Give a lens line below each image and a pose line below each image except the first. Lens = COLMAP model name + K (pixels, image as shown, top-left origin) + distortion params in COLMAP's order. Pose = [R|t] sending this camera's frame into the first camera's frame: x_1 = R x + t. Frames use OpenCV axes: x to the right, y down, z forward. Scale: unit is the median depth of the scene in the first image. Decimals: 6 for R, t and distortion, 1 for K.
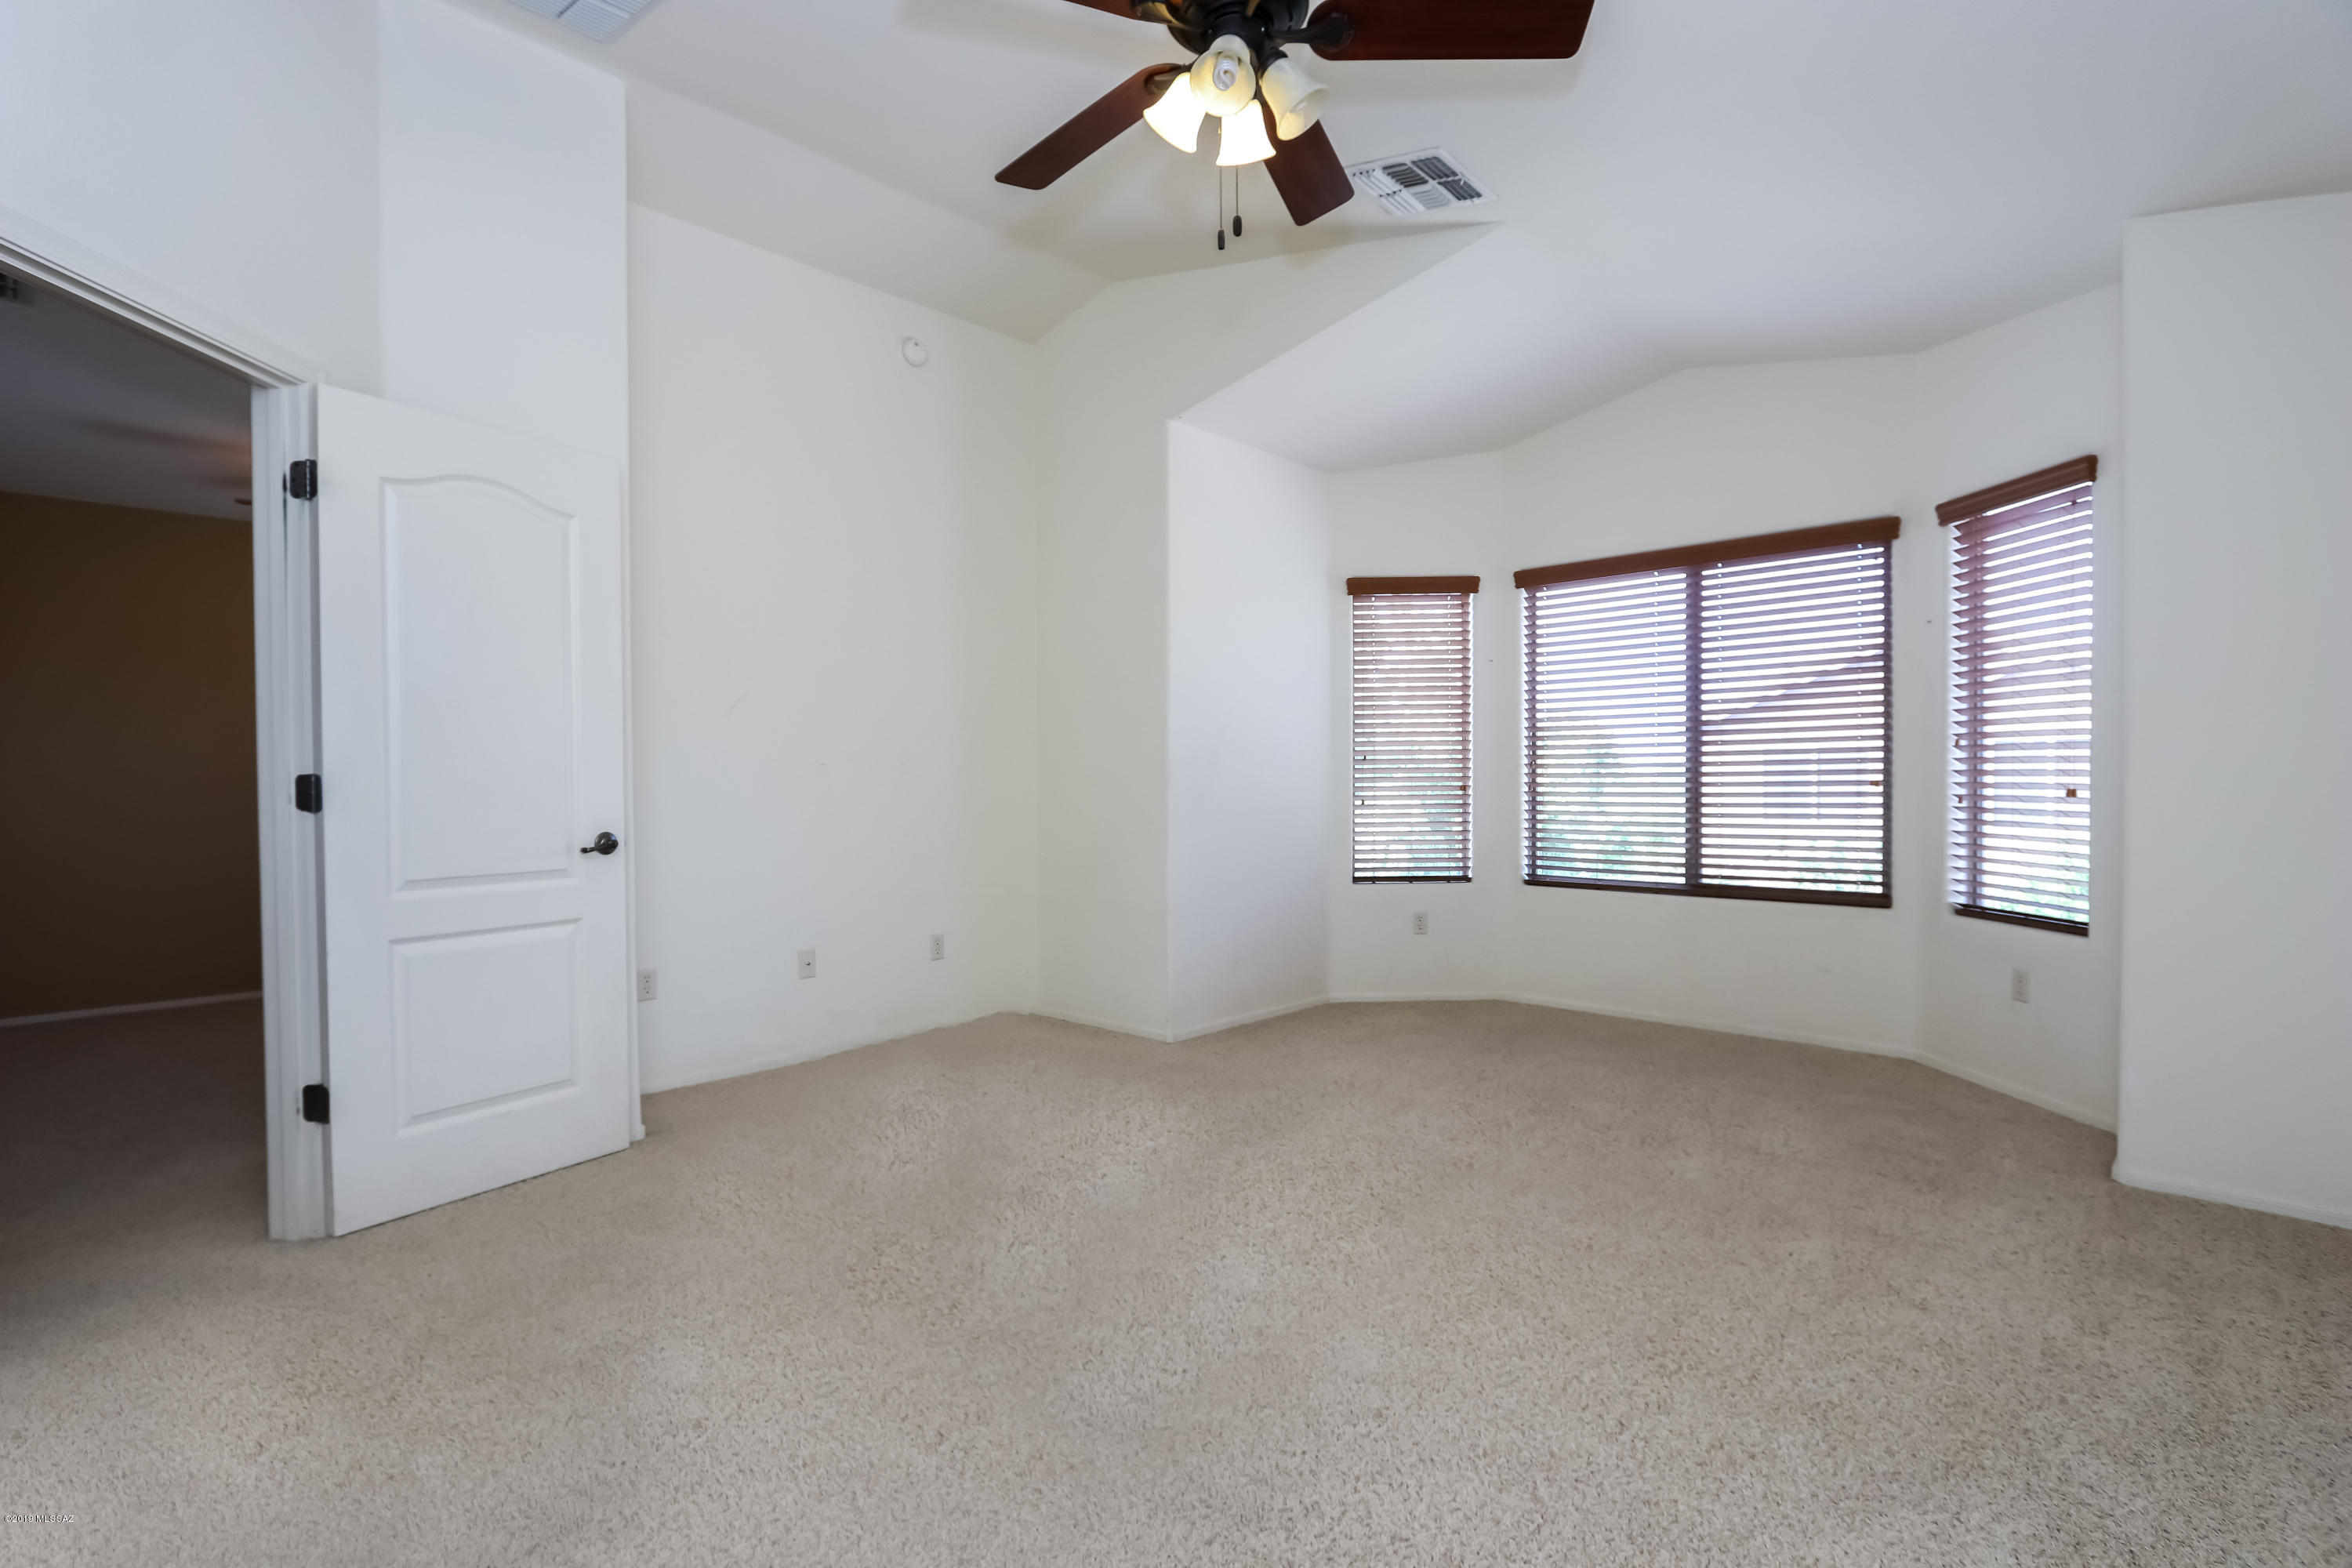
lens RADIAL K [[1091.1, 0, 1164.2], [0, 1091.1, 781.5], [0, 0, 1]] dist [-0.014398, -0.000116]
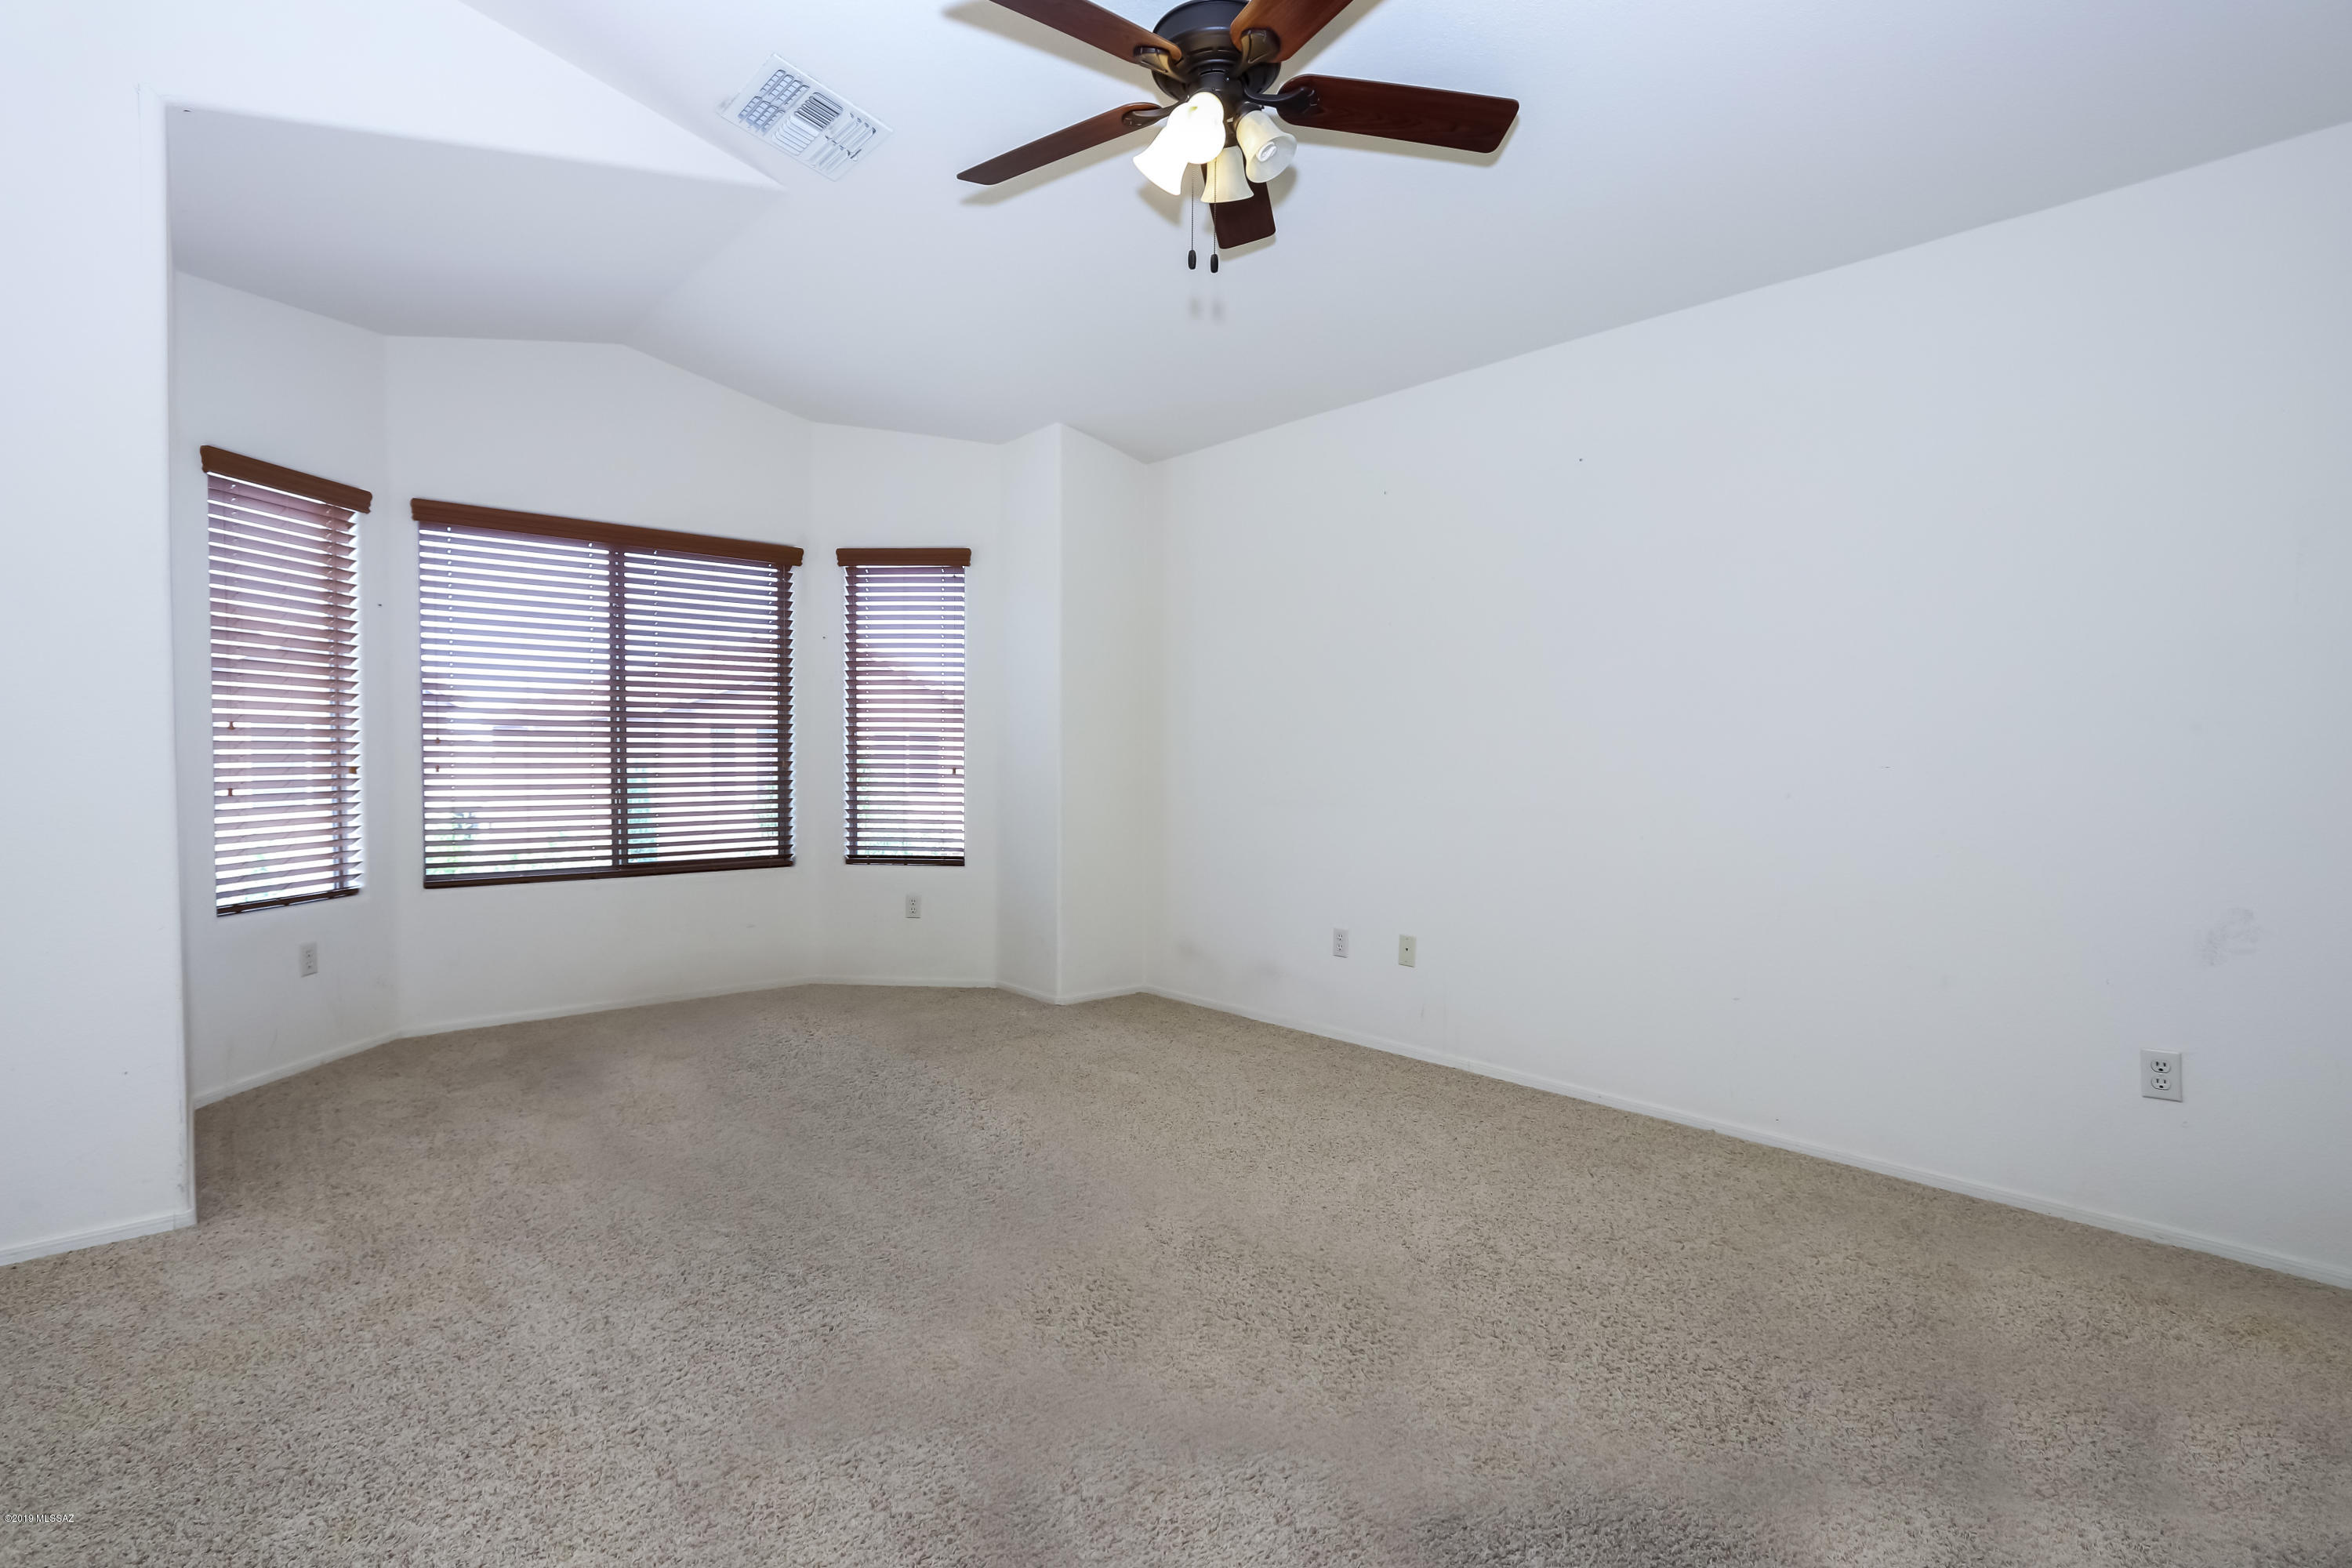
lens RADIAL K [[1091.1, 0, 1157.6], [0, 1091.1, 771.5], [0, 0, 1]] dist [-0.014398, -0.000116]
pose [[0.086567, -0.006388, 0.996226, -0.463738], [-0.001223, 0.999978, 0.006519, 0.001152], [-0.996245, -0.001782, 0.086557, 0.424132]]
